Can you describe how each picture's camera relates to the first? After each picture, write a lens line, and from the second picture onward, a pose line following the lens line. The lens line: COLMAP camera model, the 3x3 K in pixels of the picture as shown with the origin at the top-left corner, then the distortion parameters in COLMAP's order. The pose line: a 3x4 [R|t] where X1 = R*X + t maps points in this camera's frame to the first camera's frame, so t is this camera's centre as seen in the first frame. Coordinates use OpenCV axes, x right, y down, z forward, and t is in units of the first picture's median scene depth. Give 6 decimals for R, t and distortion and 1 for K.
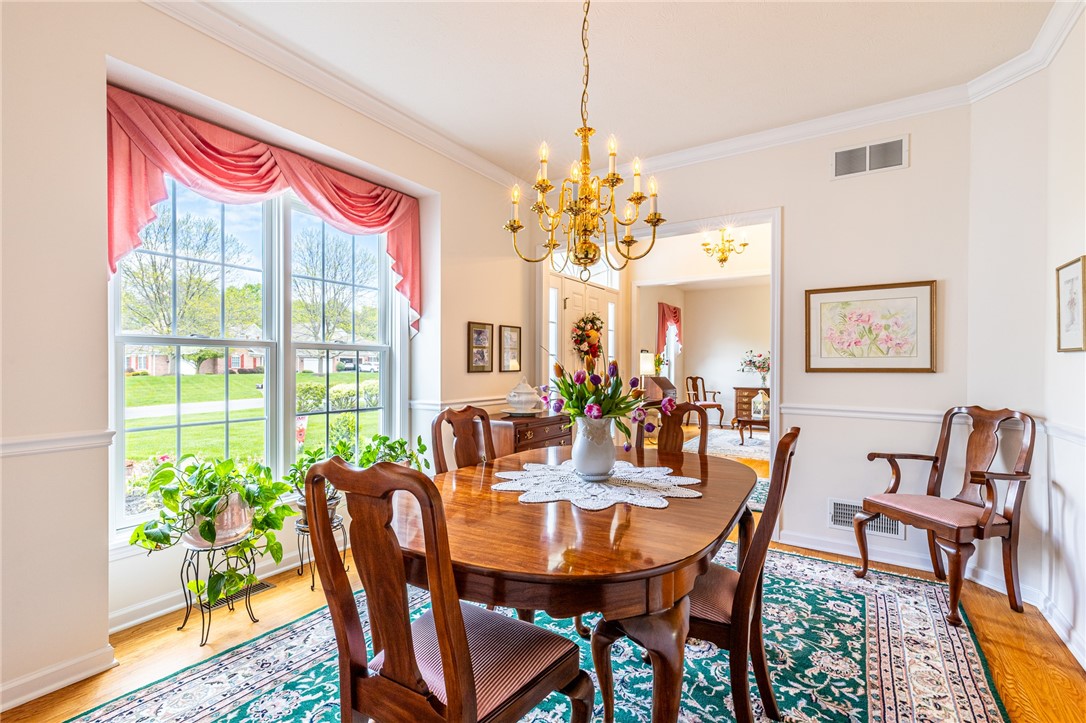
lens RADIAL K [[487.7, 0, 545.4], [0, 487.7, 366.2], [0, 0, 1]] dist [0.008171, -0.000972]
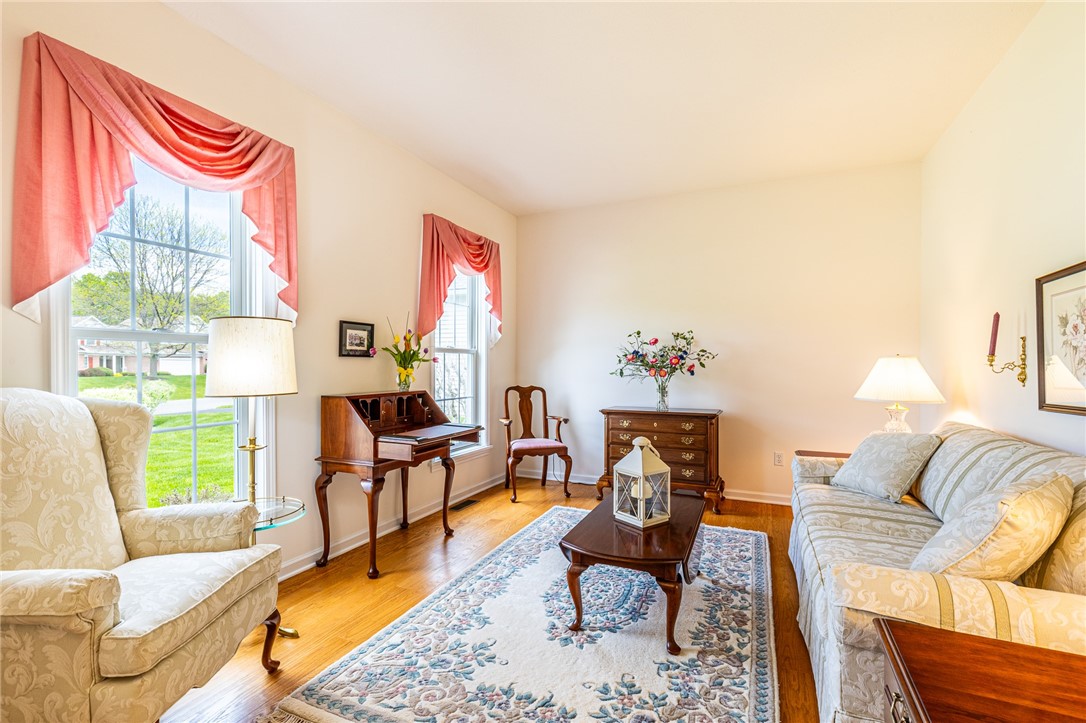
lens RADIAL K [[487.7, 0, 545.4], [0, 487.7, 366.2], [0, 0, 1]] dist [0.008171, -0.000972]
pose [[0.988305, -0.004787, 0.152418, 0.808898], [0.004425, 0.999987, 0.002711, 0.001051], [-0.152429, -0.002005, 0.988312, 1.691606]]
